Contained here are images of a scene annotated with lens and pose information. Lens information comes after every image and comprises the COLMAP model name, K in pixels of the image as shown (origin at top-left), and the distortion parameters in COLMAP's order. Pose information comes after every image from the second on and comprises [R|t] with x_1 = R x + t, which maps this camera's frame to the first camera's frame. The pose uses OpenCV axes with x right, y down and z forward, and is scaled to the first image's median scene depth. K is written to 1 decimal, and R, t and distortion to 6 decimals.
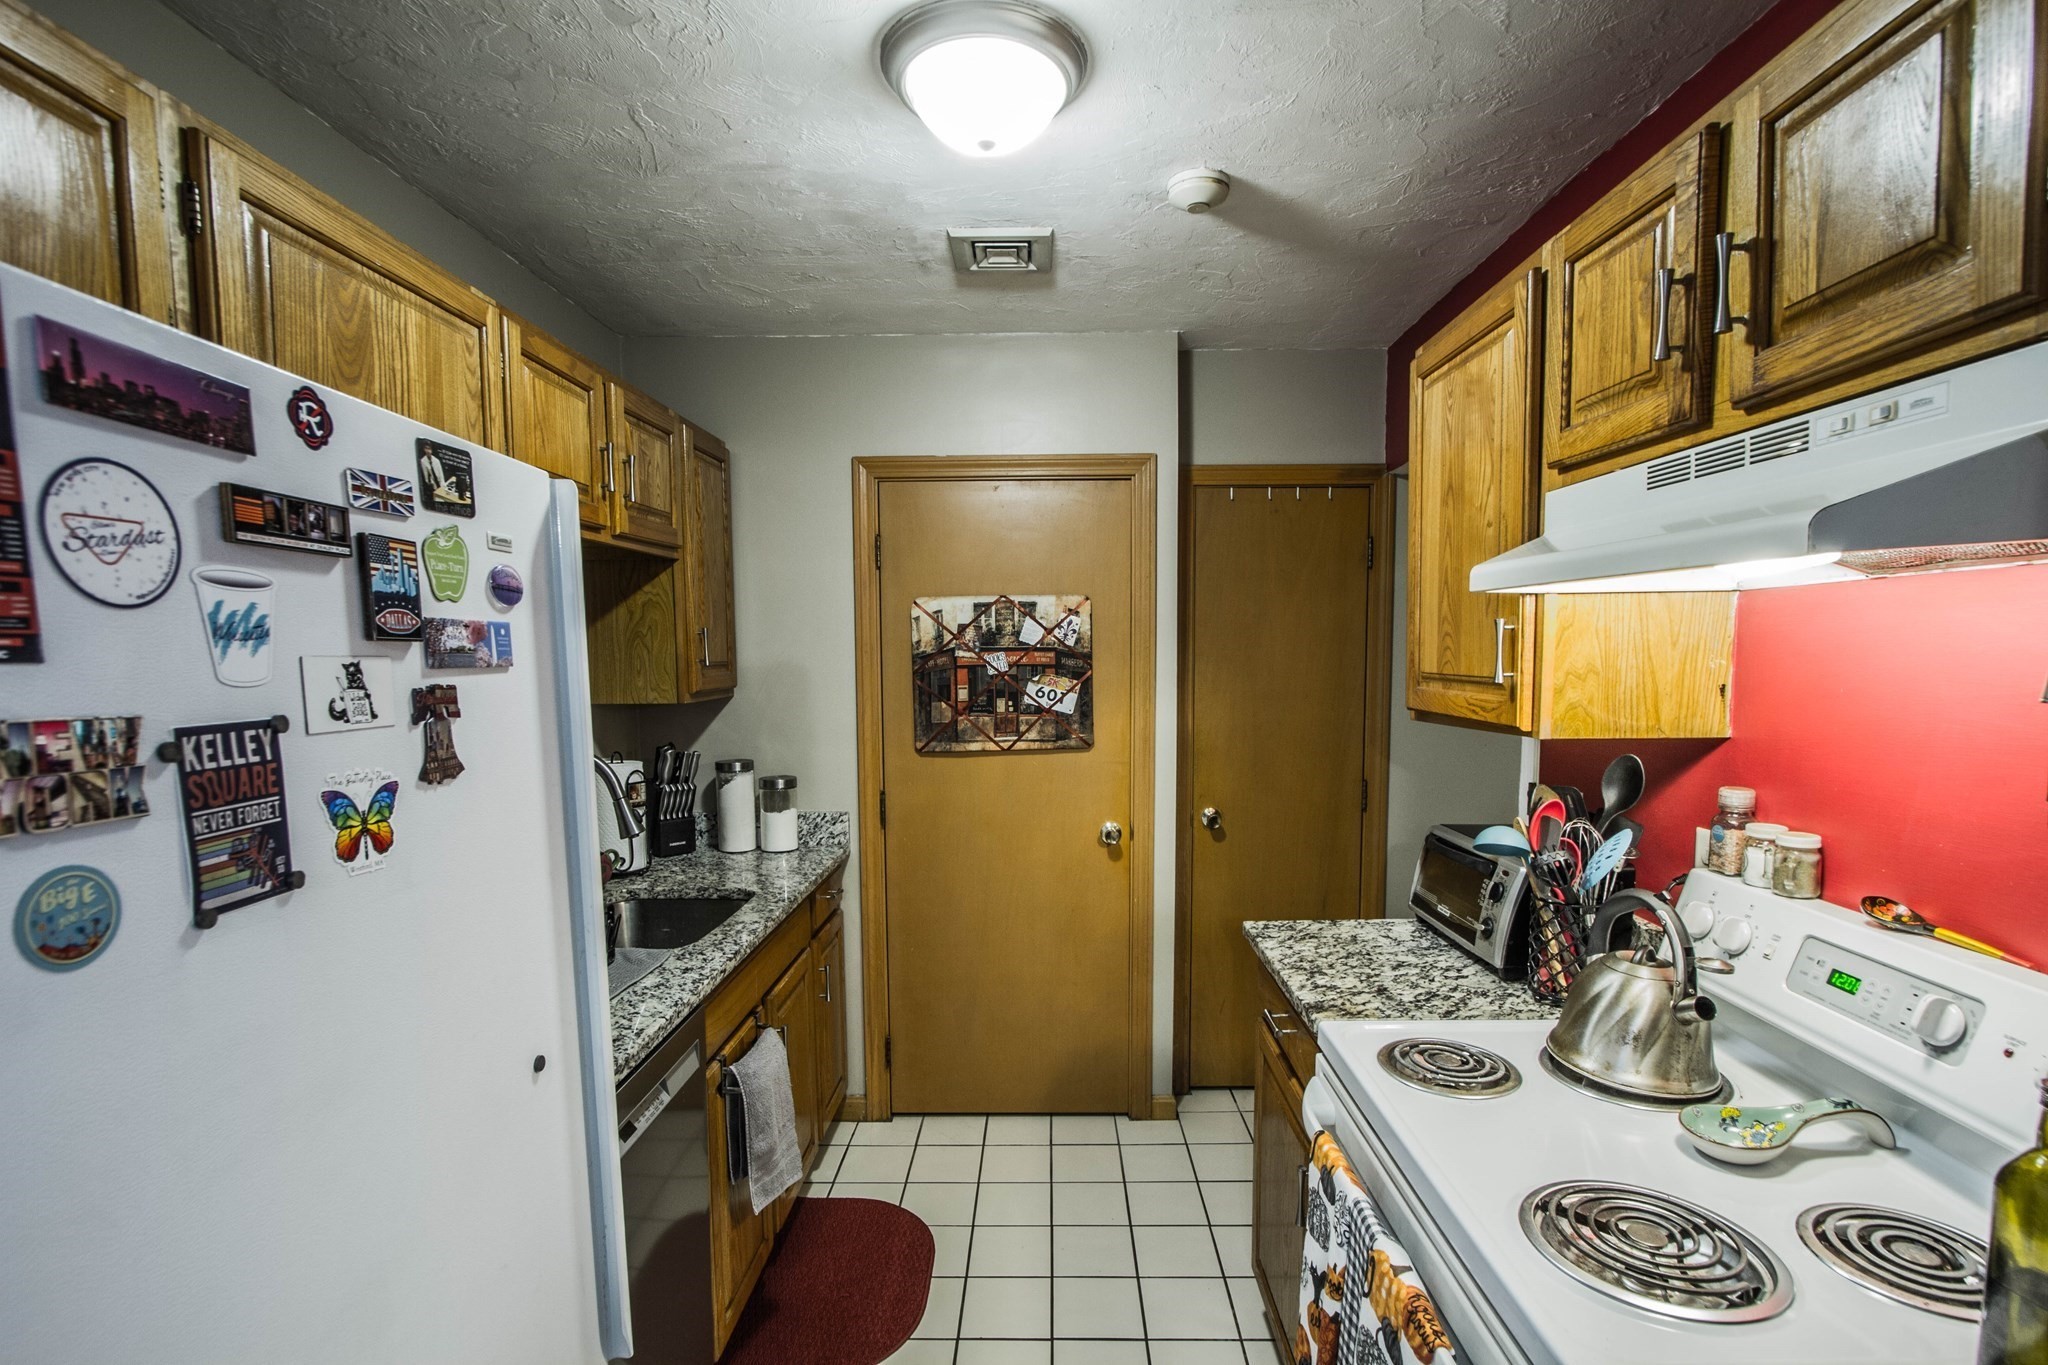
lens RADIAL K [[955.1, 0, 1036.6], [0, 955.1, 741.0], [0, 0, 1]] dist [-0.015608, 0.002950]
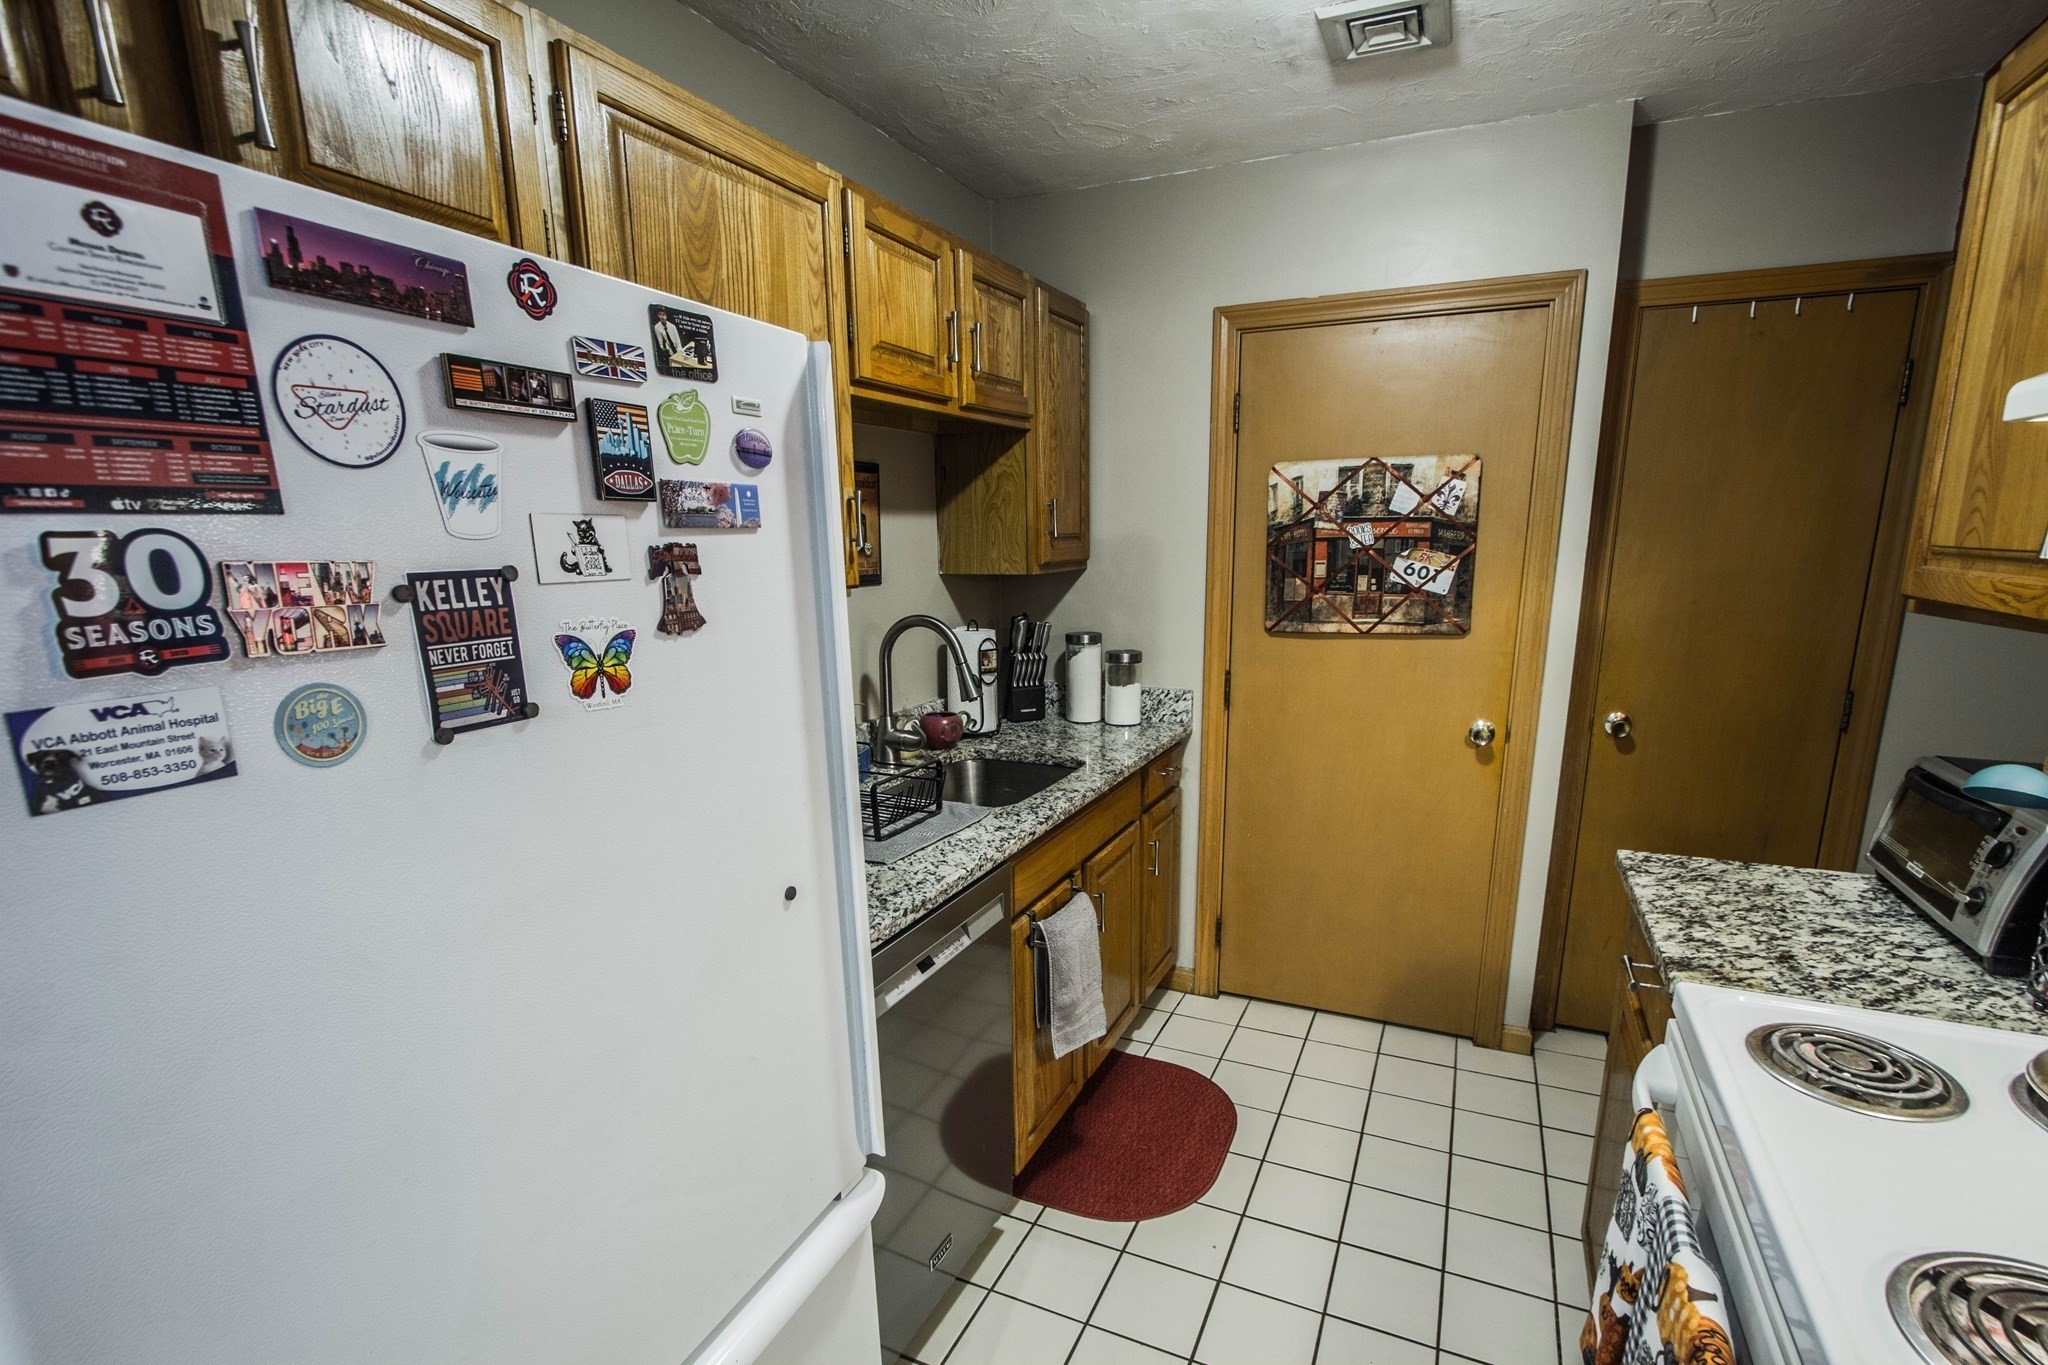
lens RADIAL K [[955.1, 0, 1041.0], [0, 955.1, 760.1], [0, 0, 1]] dist [-0.015608, 0.002950]
pose [[0.915444, 0.090679, -0.392097, 0.086776], [-0.033243, 0.987993, 0.150877, 0.003501], [0.401071, -0.125085, 0.907467, 0.062360]]
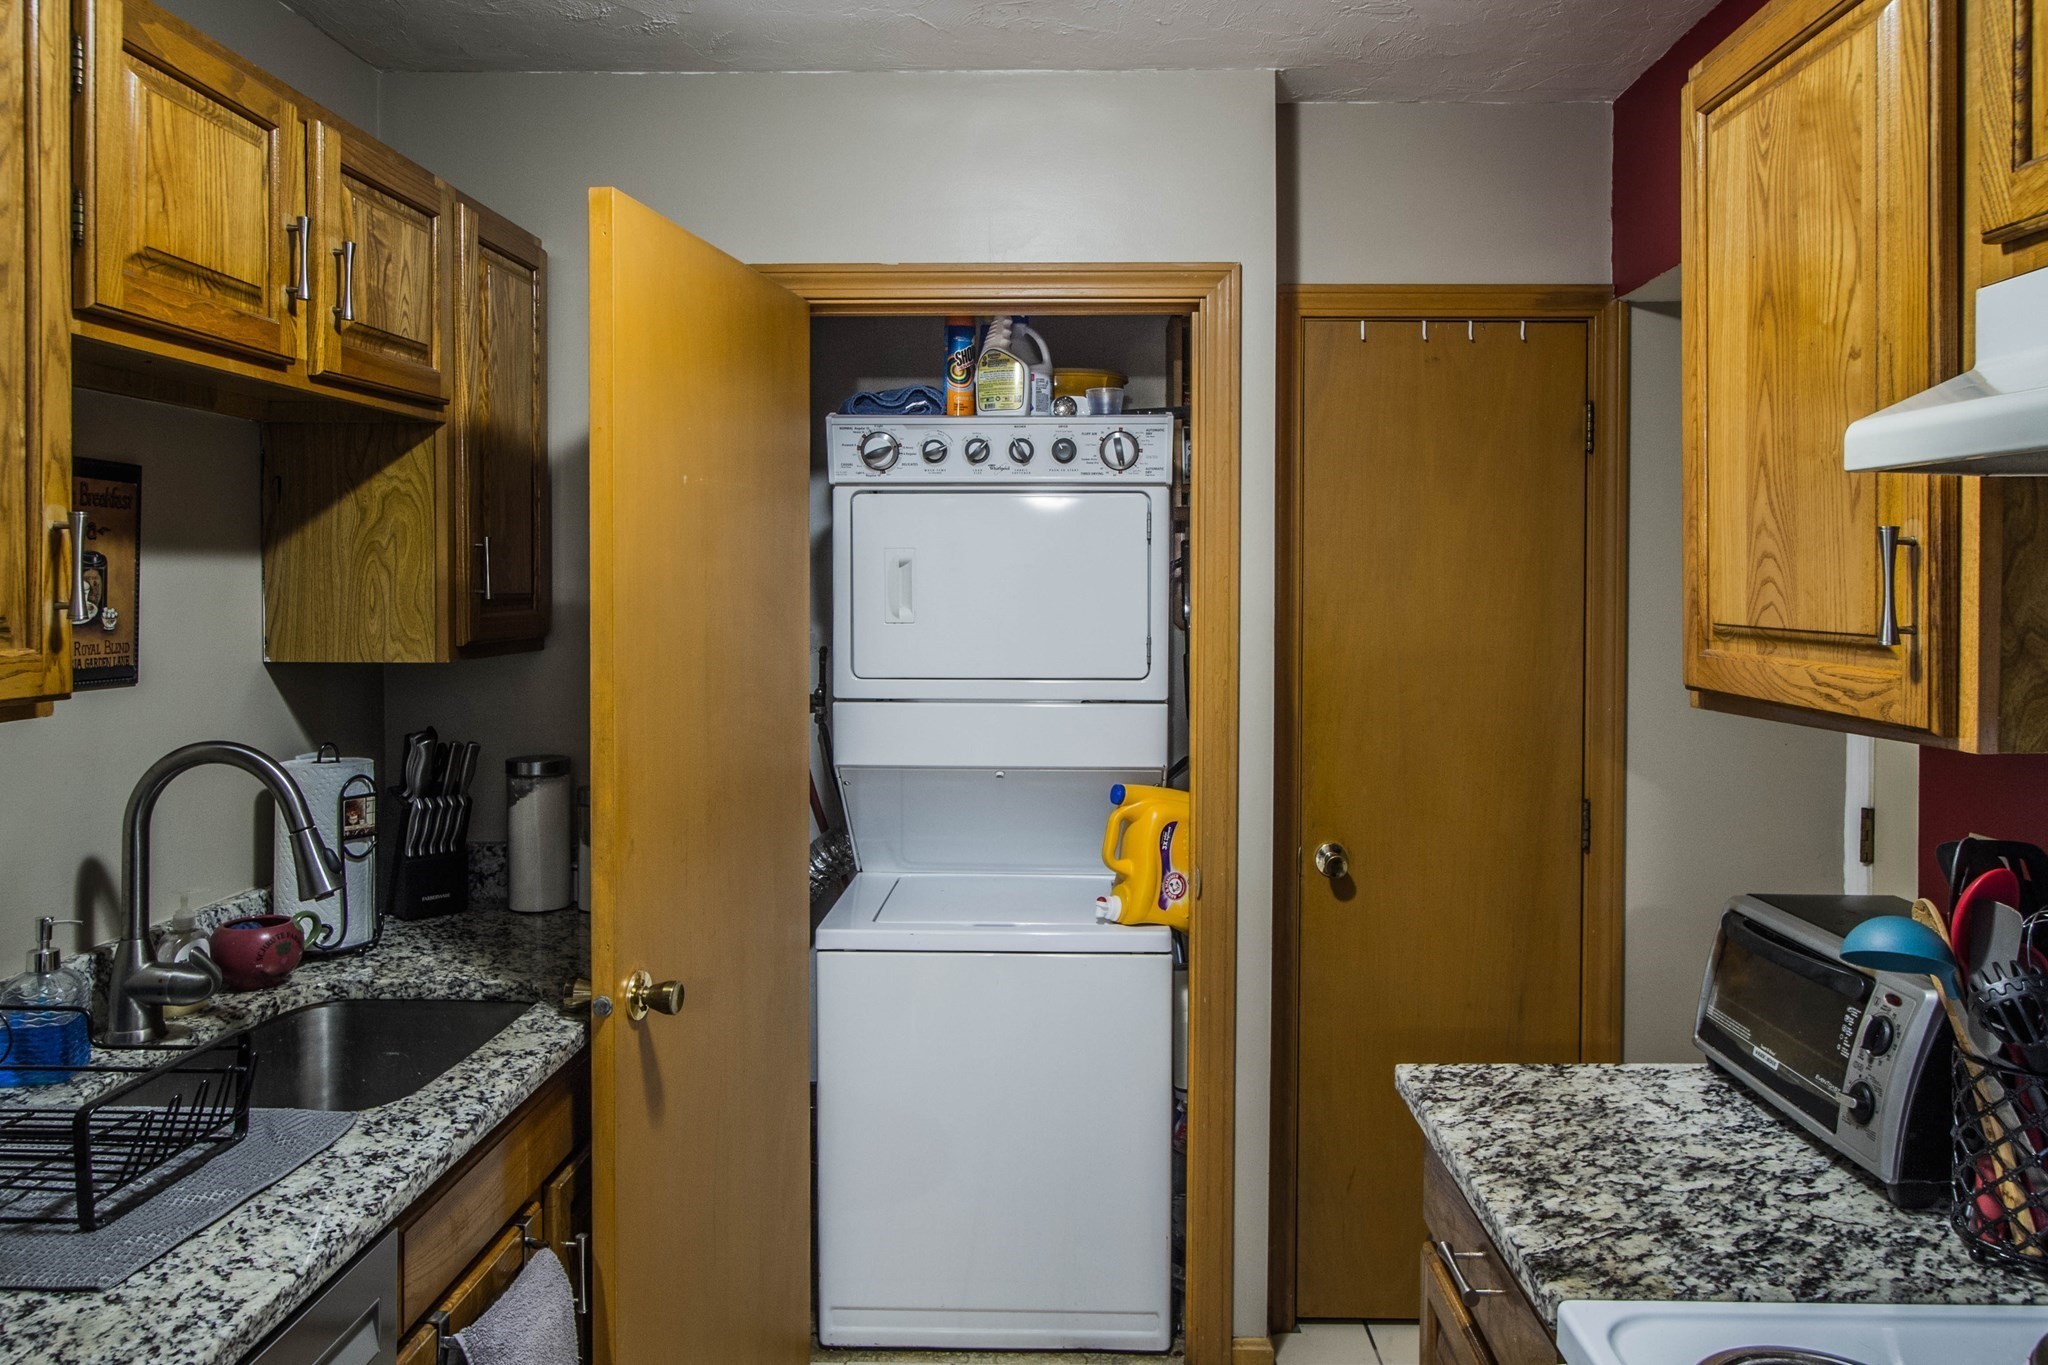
lens RADIAL K [[1390.9, 0, 1051.6], [0, 1390.9, 608.4], [0, 0, 1]] dist [-0.009951, 0.002763]
pose [[0.999905, 0.009913, -0.009592, 0.023438], [-0.010620, 0.996998, -0.076702, -0.015345], [0.008803, 0.076796, 0.997008, 0.195054]]
